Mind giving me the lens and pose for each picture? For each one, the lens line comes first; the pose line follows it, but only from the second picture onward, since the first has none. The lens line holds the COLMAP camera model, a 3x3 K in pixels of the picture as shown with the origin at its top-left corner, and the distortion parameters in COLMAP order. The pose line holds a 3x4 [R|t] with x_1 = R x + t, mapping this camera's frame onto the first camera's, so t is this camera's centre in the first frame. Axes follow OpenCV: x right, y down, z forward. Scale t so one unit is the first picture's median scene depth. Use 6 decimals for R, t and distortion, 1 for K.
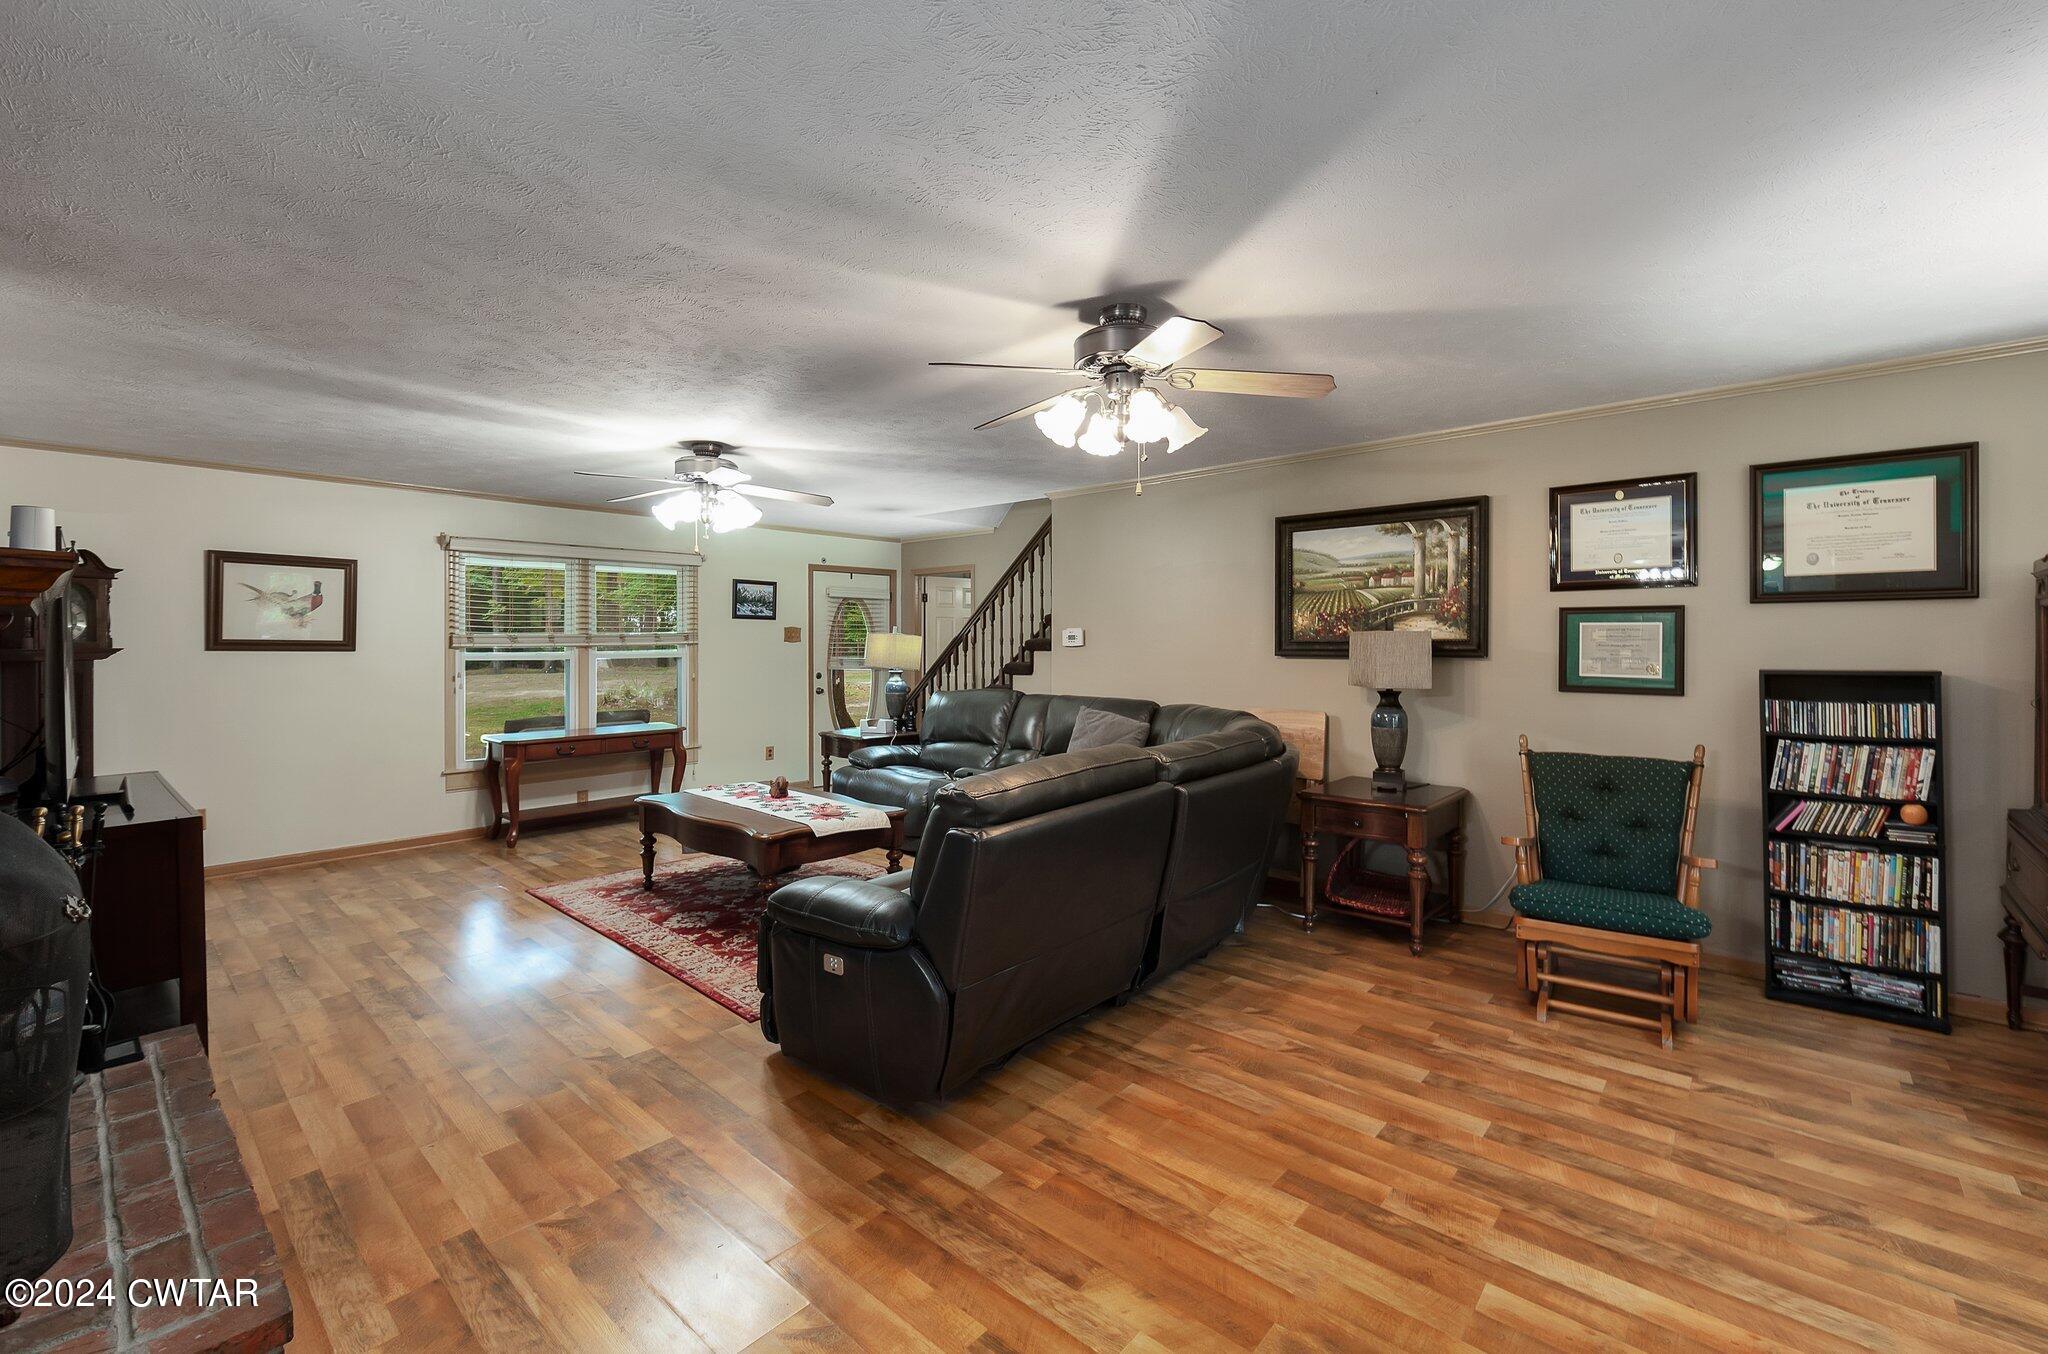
lens RADIAL K [[850.0, 0, 1042.2], [0, 850.0, 640.5], [0, 0, 1]] dist [-0.001912, -0.000334]
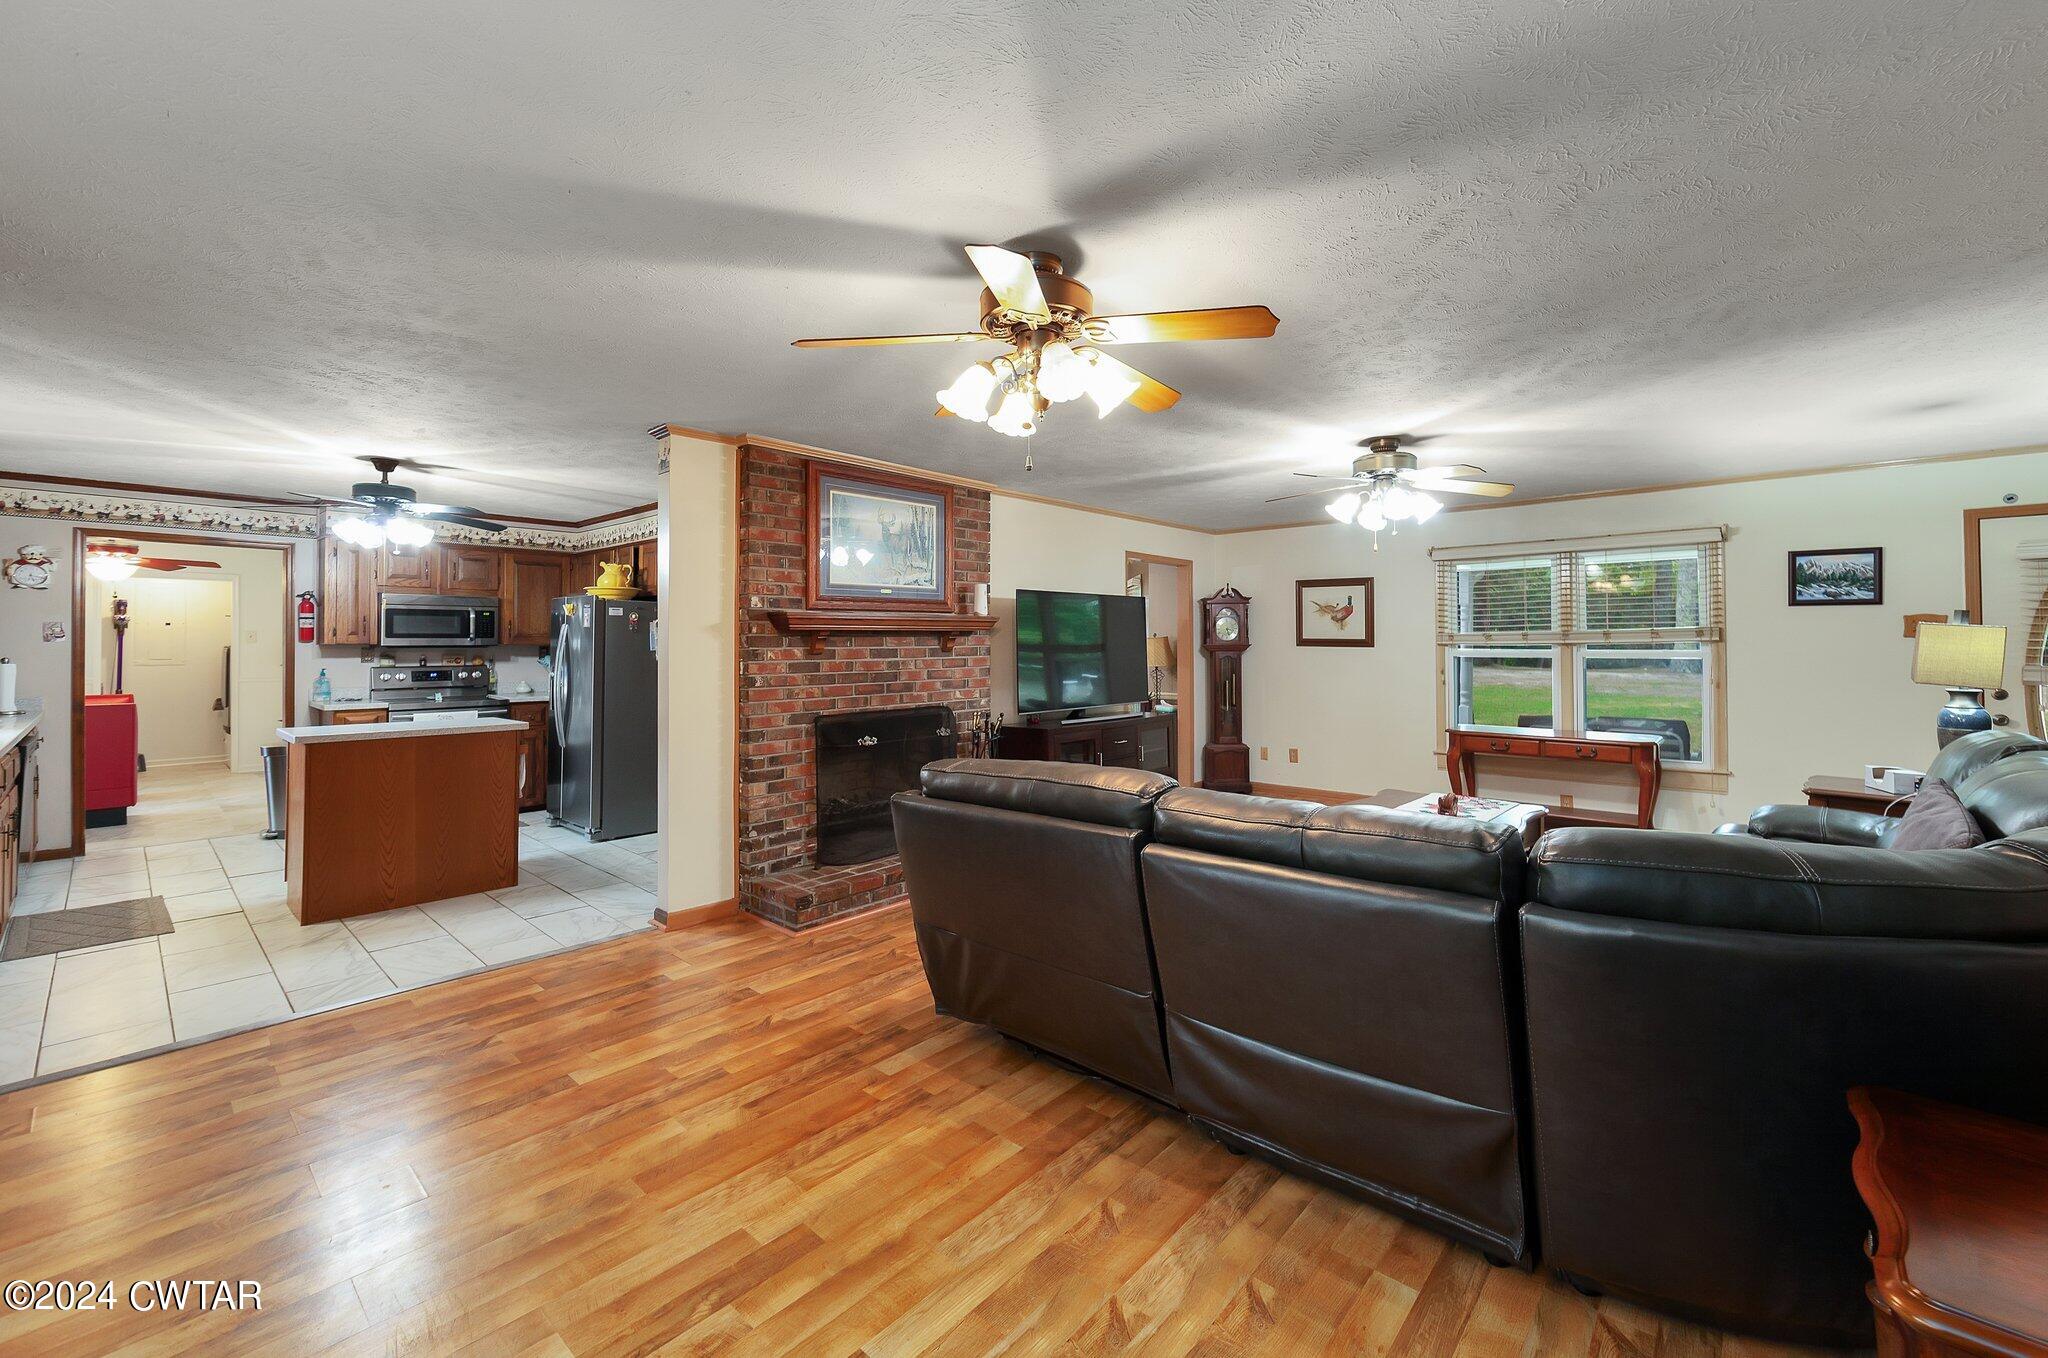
lens RADIAL K [[829.2, 0, 1047.1], [0, 829.2, 631.3], [0, 0, 1]] dist [0.000661, -0.000188]
pose [[-0.006122, -0.012190, -0.999907, 0.791400], [0.005207, 0.999912, -0.012222, 0.002041], [0.999968, -0.005282, -0.006058, 0.848903]]
